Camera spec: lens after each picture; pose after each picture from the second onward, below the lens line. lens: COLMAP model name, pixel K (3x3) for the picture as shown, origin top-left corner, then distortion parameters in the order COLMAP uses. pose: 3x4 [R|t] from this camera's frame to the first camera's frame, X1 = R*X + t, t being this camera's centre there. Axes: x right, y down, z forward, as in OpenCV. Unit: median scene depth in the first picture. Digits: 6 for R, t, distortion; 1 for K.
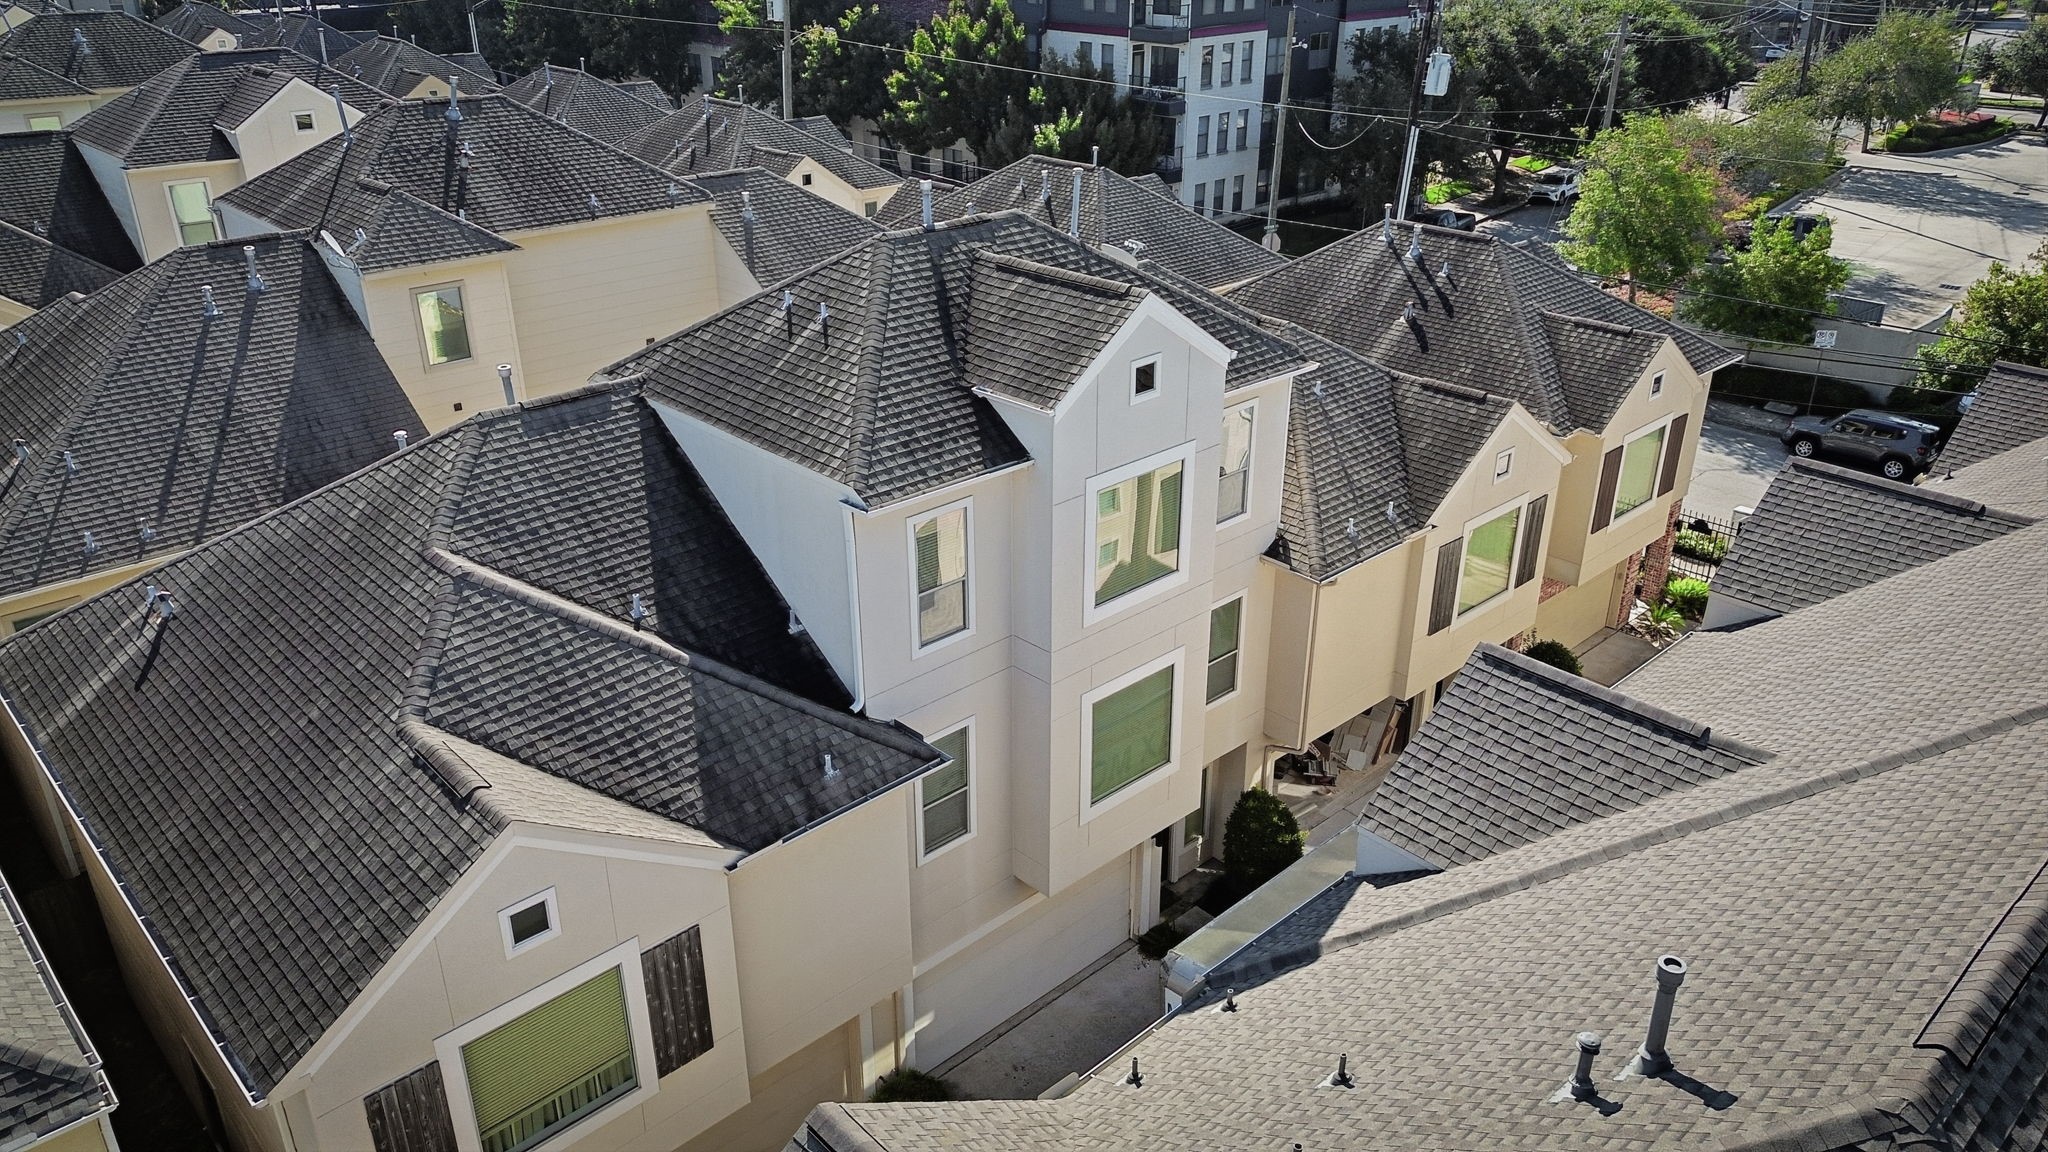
lens RADIAL K [[1459.7, 0, 1031.9], [0, 1459.7, 577.8], [0, 0, 1]] dist [0.015924, 0.002269]
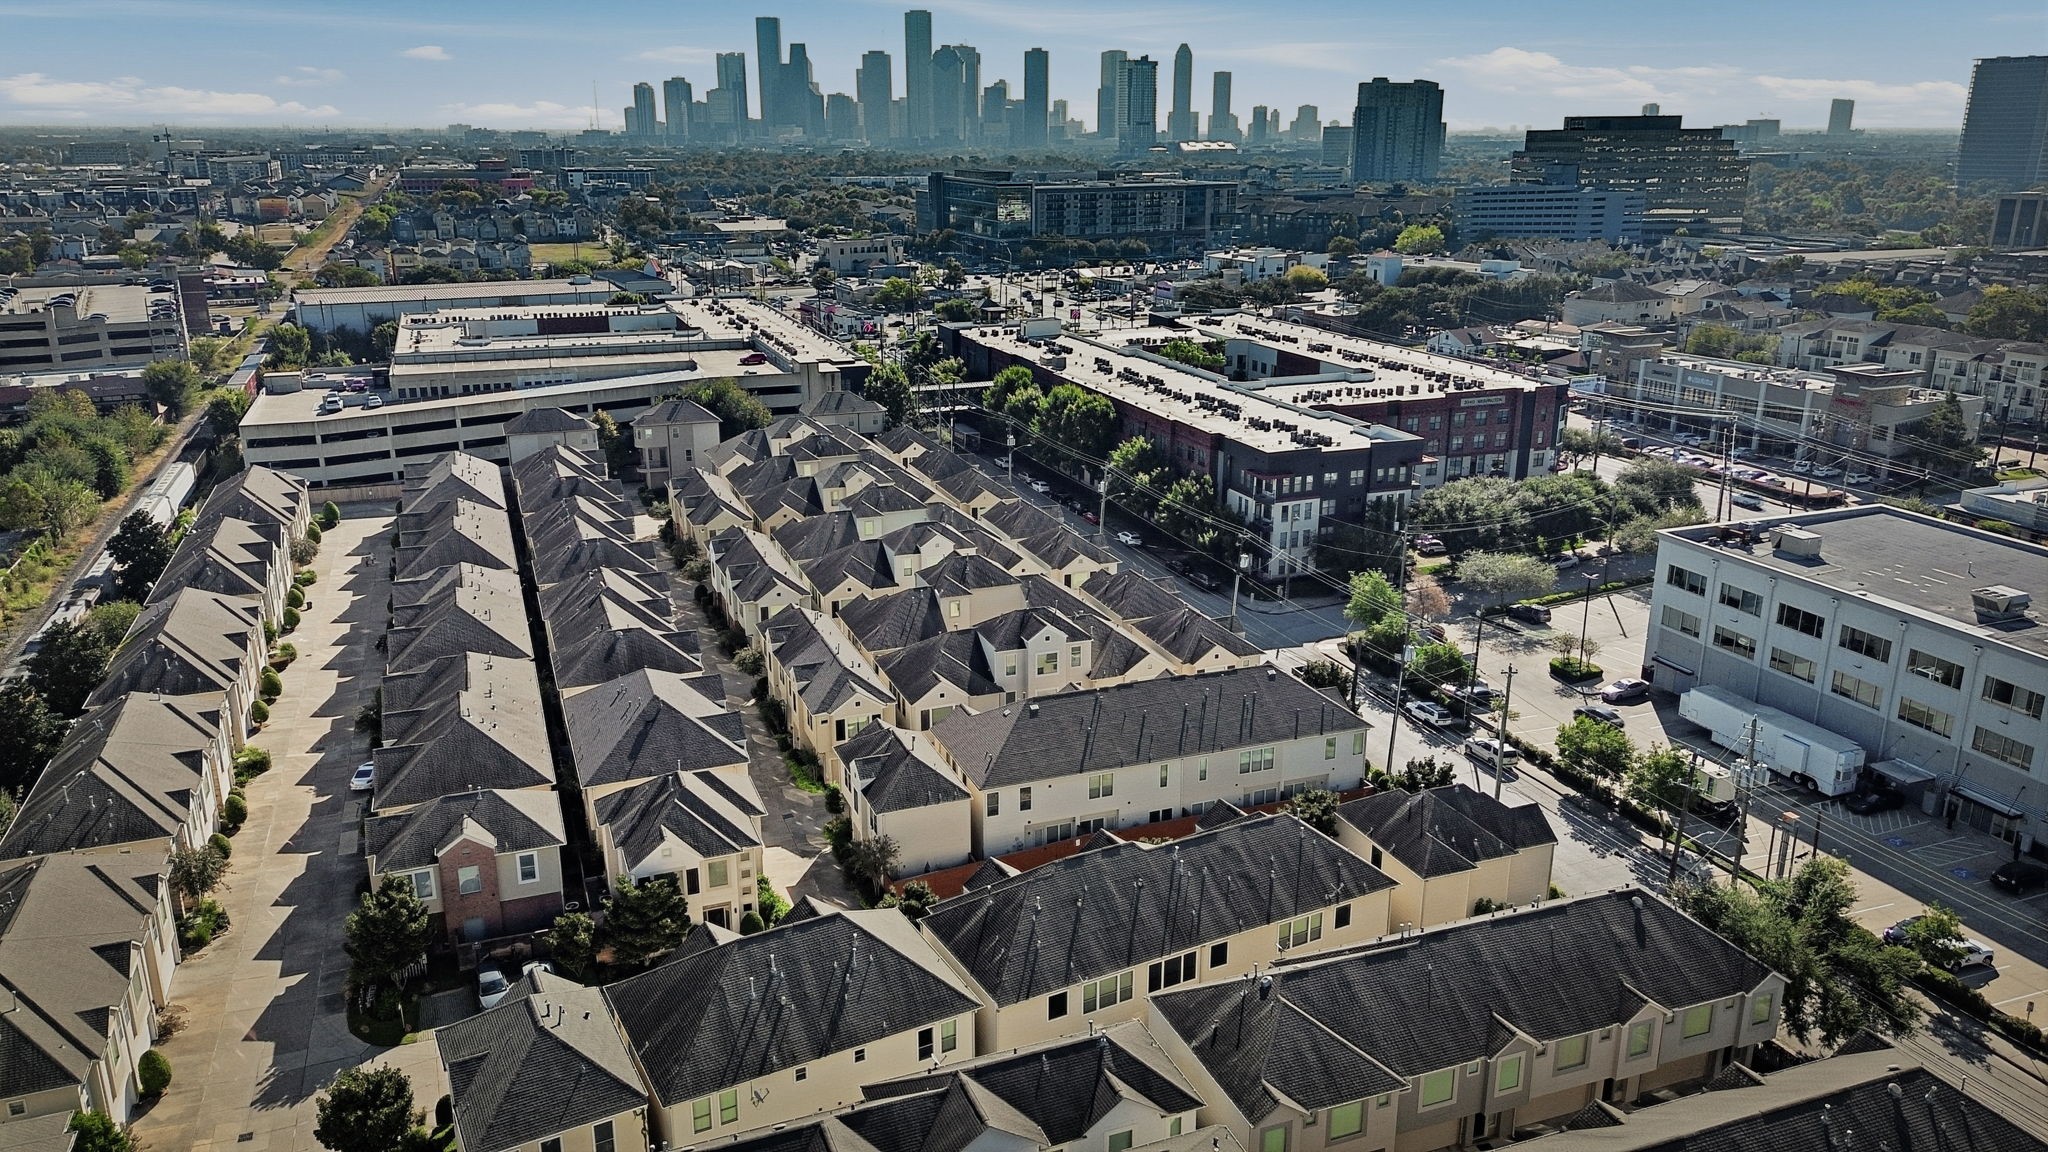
lens RADIAL K [[1459.7, 0, 1022.7], [0, 1459.7, 575.0], [0, 0, 1]] dist [0.015924, 0.002269]
pose [[0.921224, 0.108799, -0.373509, 1.185448], [-0.161820, 0.980263, -0.113574, 0.168867], [0.353780, 0.165069, 0.920648, -2.510934]]
